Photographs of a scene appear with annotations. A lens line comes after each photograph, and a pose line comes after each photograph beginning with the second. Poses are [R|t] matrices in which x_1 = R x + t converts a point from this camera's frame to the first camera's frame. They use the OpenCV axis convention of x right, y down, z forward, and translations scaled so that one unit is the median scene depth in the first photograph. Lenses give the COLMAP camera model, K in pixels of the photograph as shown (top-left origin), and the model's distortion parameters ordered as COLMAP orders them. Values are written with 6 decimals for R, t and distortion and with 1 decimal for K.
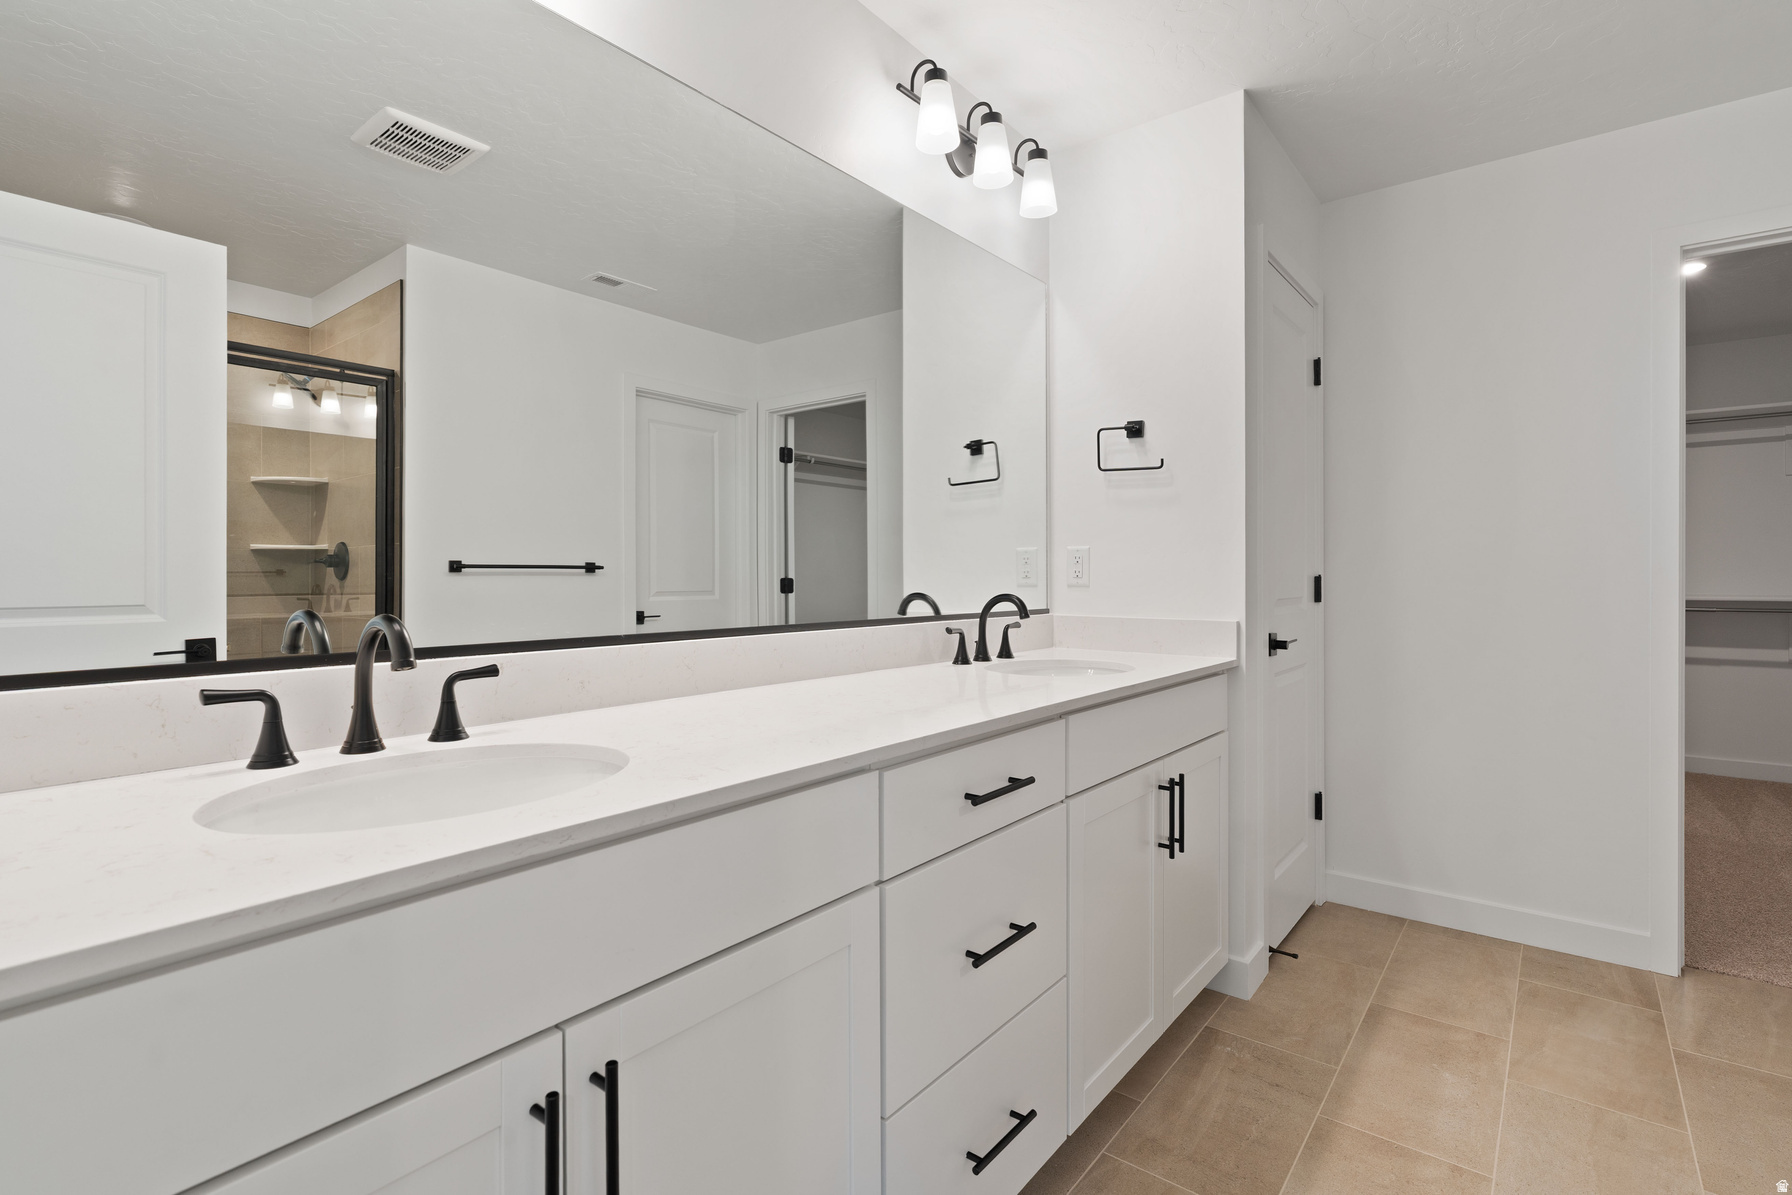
lens RADIAL K [[857.6, 0, 897.1], [0, 857.6, 594.0], [0, 0, 1]] dist [-0.001787, 0.000398]
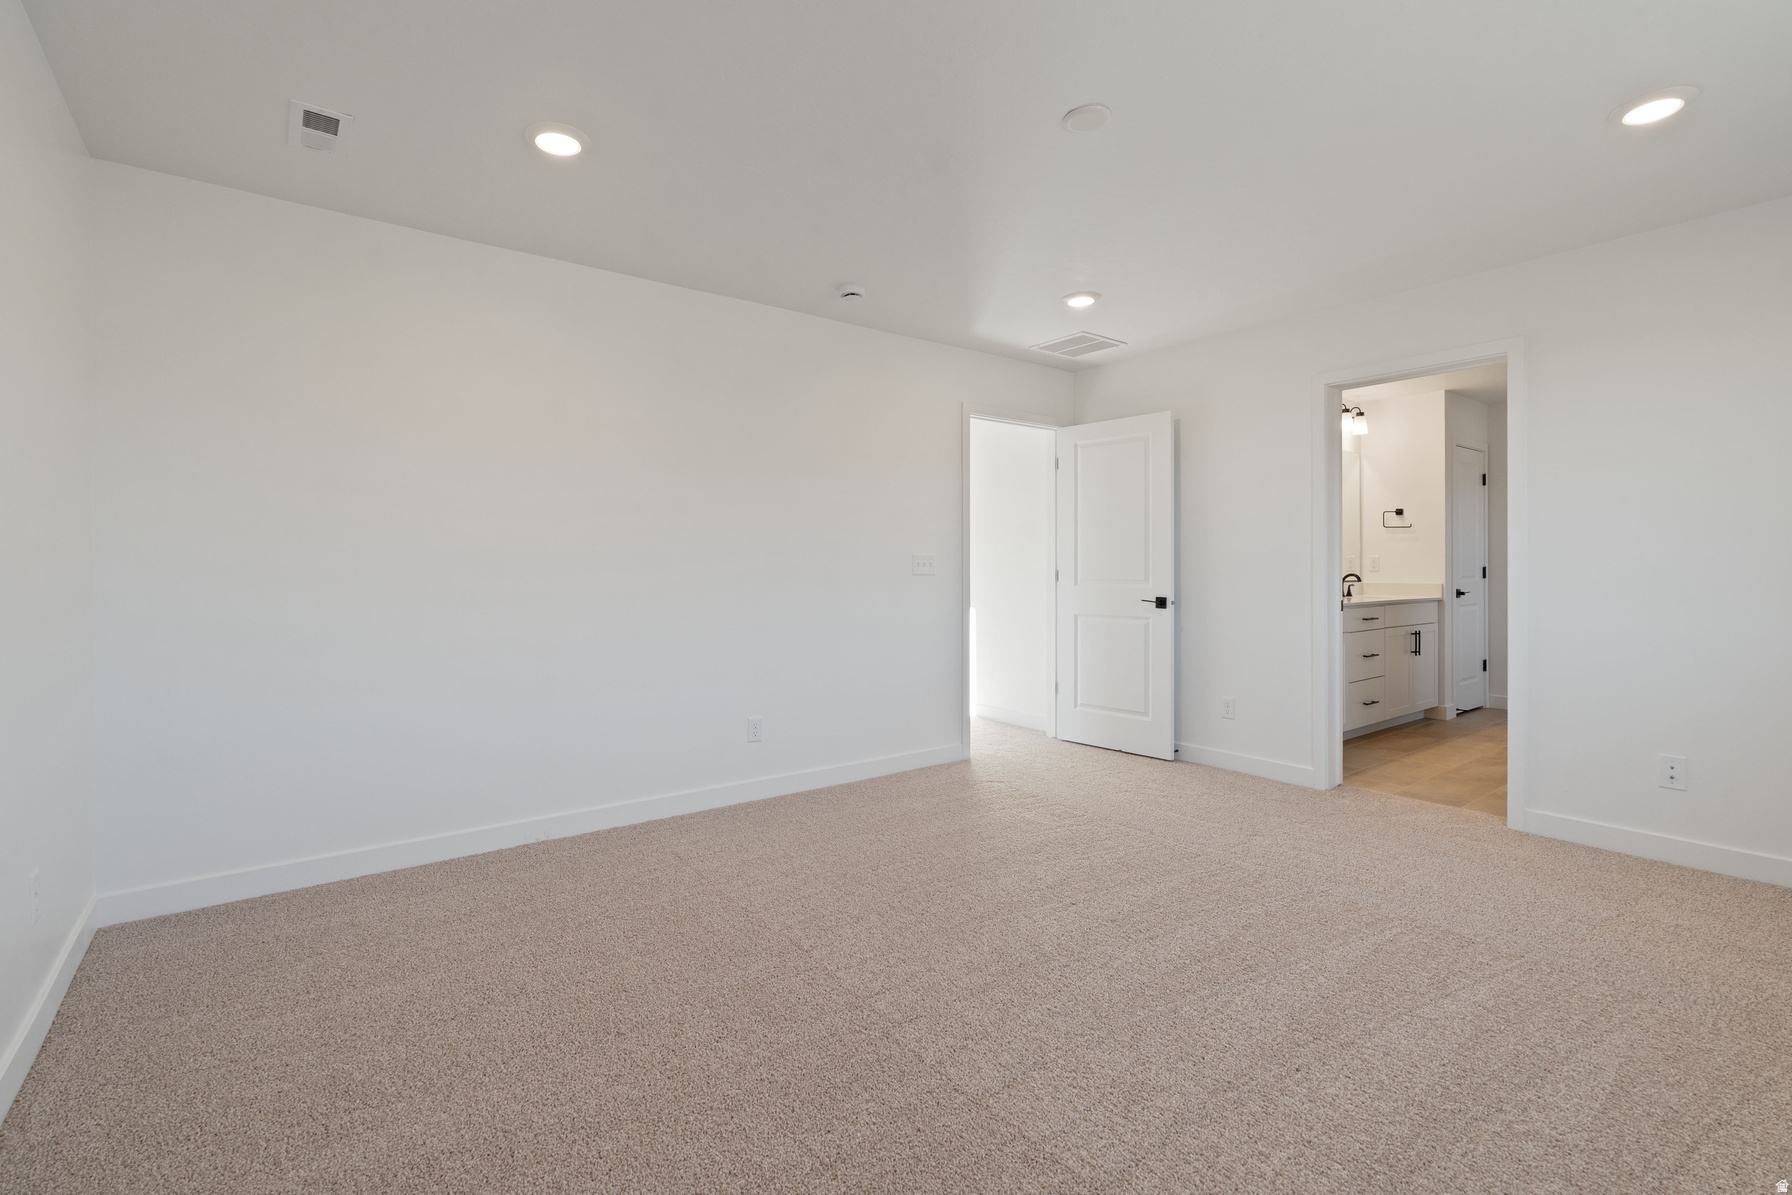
lens RADIAL K [[815.5, 0, 892.9], [0, 815.5, 581.0], [0, 0, 1]] dist [-0.001388, -0.000111]
pose [[0.968430, 0.000042, -0.249286, -0.630337], [-0.000504, 0.999998, -0.001787, 0.027995], [0.249286, 0.001856, 0.968428, -1.889950]]
